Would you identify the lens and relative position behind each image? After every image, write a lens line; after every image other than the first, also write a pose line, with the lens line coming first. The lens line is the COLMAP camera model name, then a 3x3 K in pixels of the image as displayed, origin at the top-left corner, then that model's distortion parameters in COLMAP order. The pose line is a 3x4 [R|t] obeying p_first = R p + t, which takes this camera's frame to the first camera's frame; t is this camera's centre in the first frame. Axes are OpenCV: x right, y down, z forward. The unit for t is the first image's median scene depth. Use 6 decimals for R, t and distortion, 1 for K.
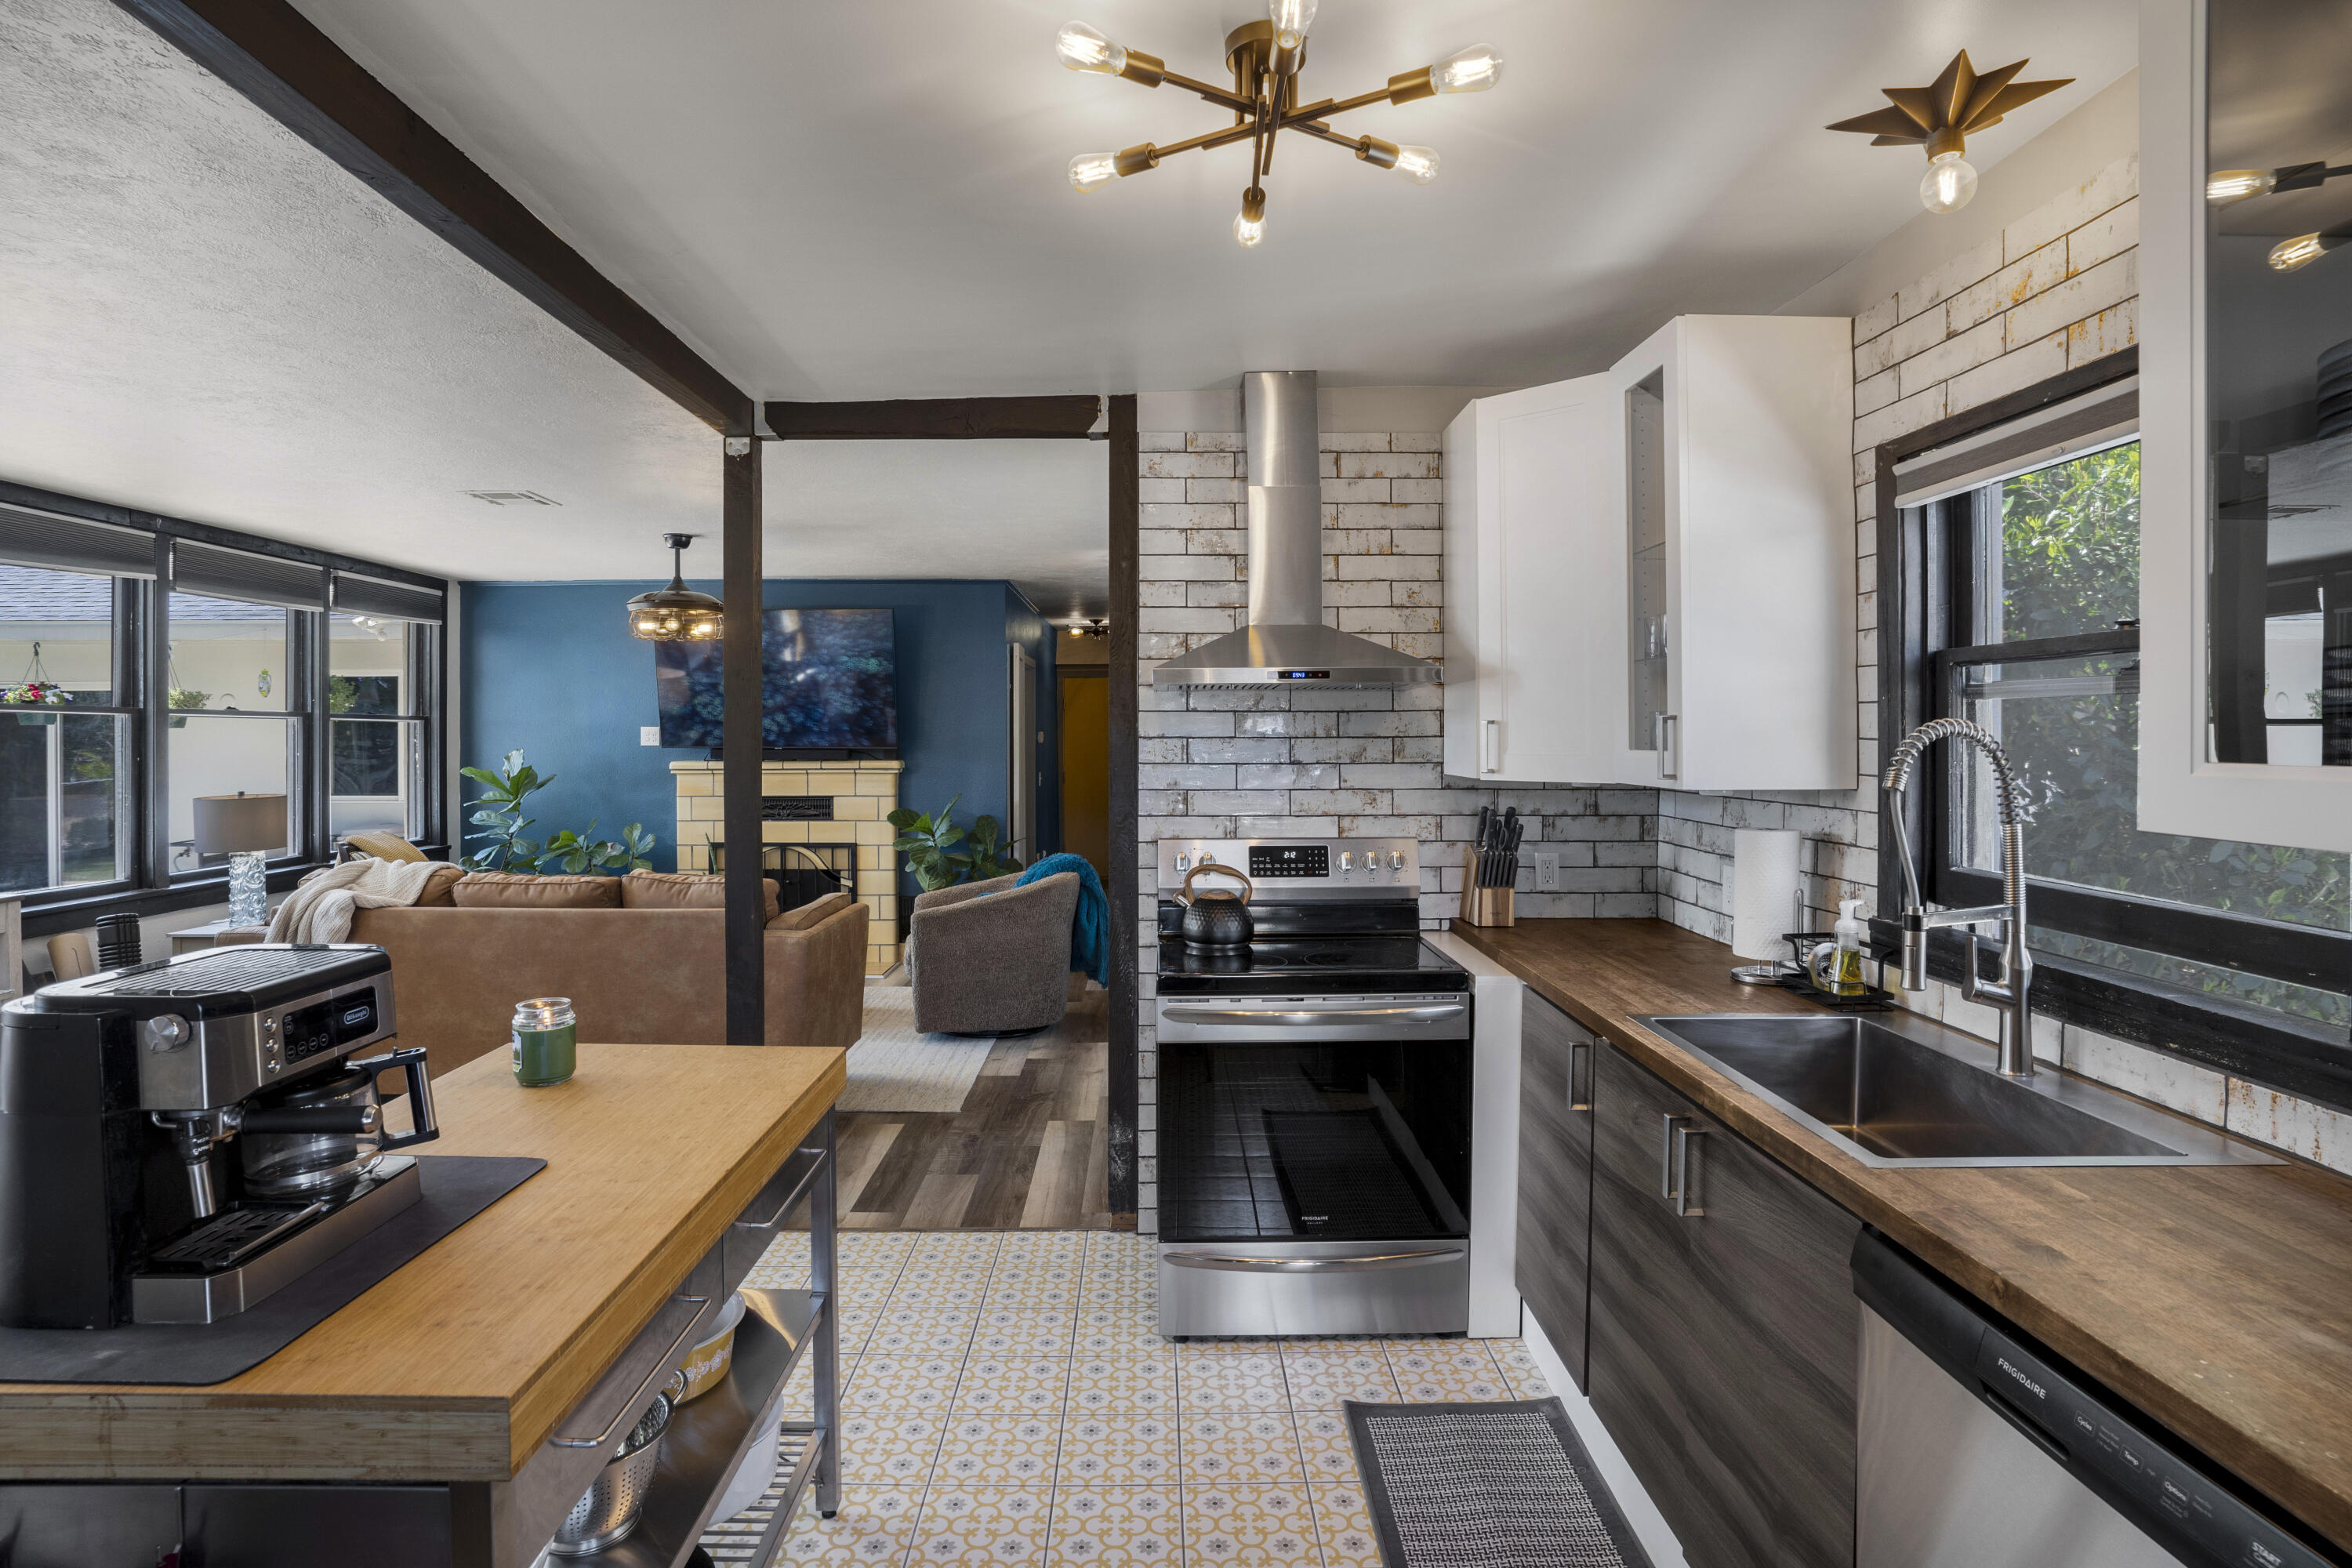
lens RADIAL K [[1199.7, 0, 1176.3], [0, 1199.7, 741.2], [0, 0, 1]] dist [-0.057028, 0.018976]
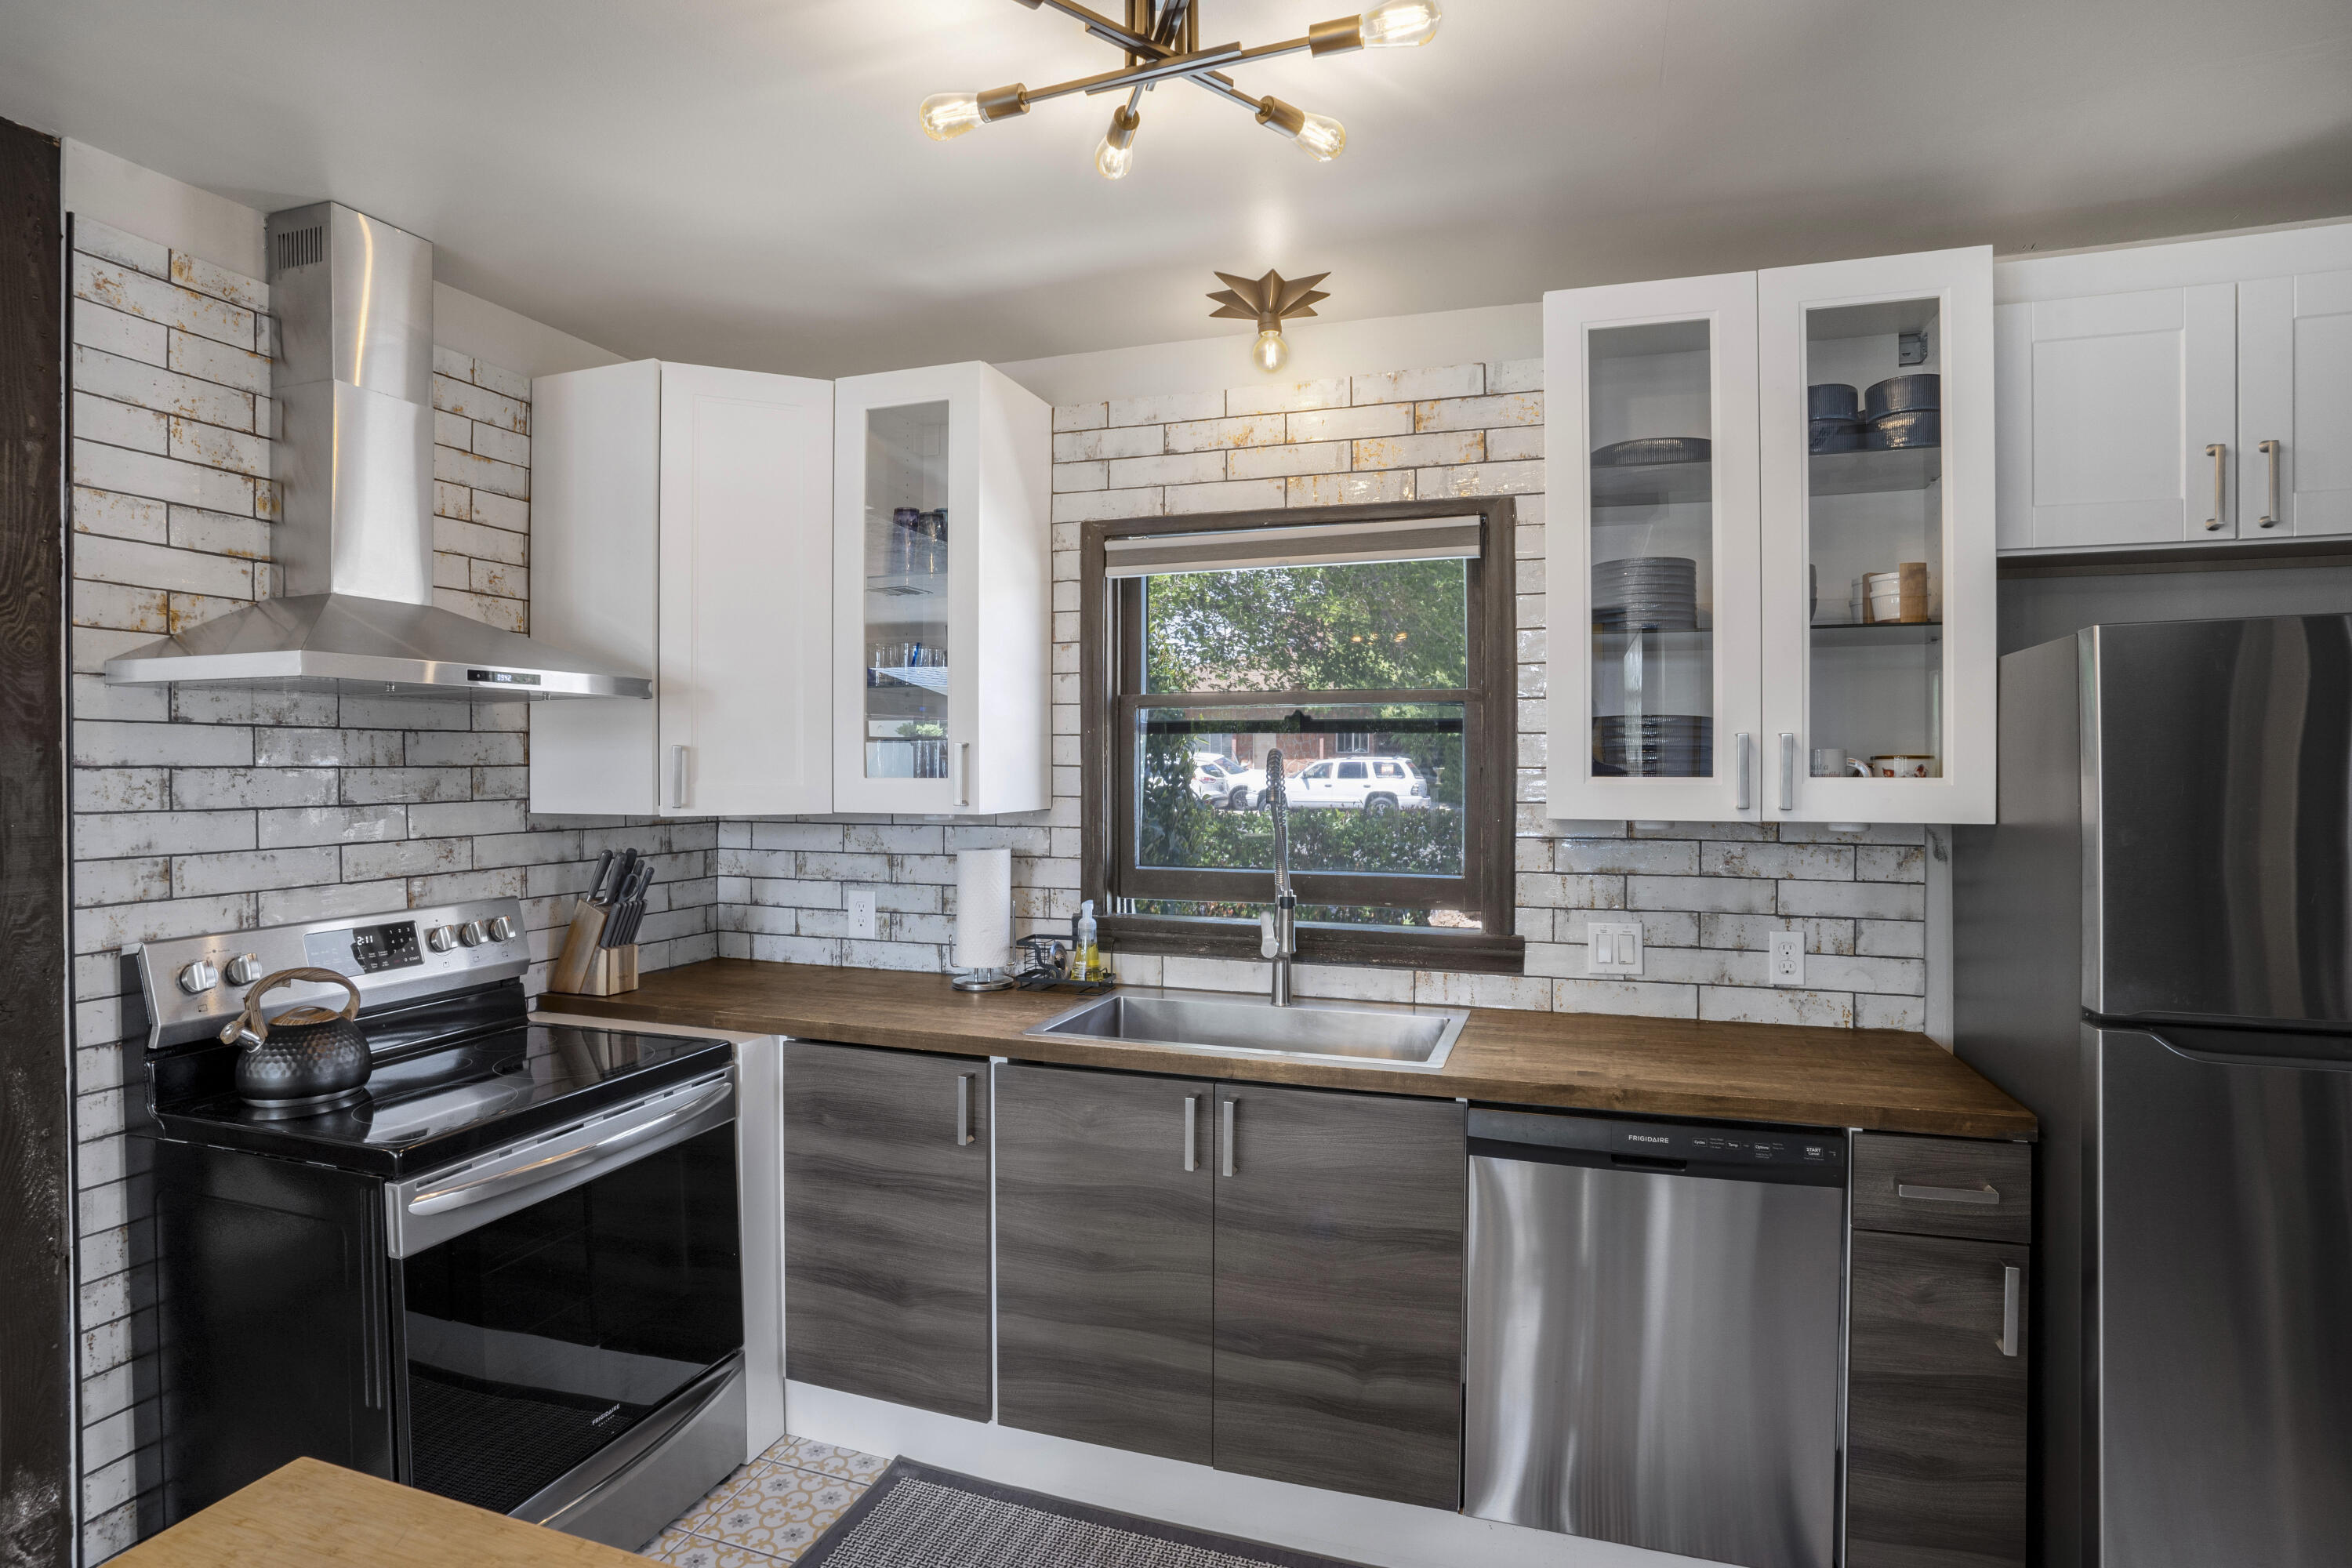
lens RADIAL K [[1199.7, 0, 1174.8], [0, 1199.7, 773.9], [0, 0, 1]] dist [-0.057028, 0.018976]
pose [[0.345461, -0.007259, 0.938405, -0.357768], [0.006999, 0.999962, 0.005159, 0.000689], [-0.938407, 0.004786, 0.345498, 0.334609]]
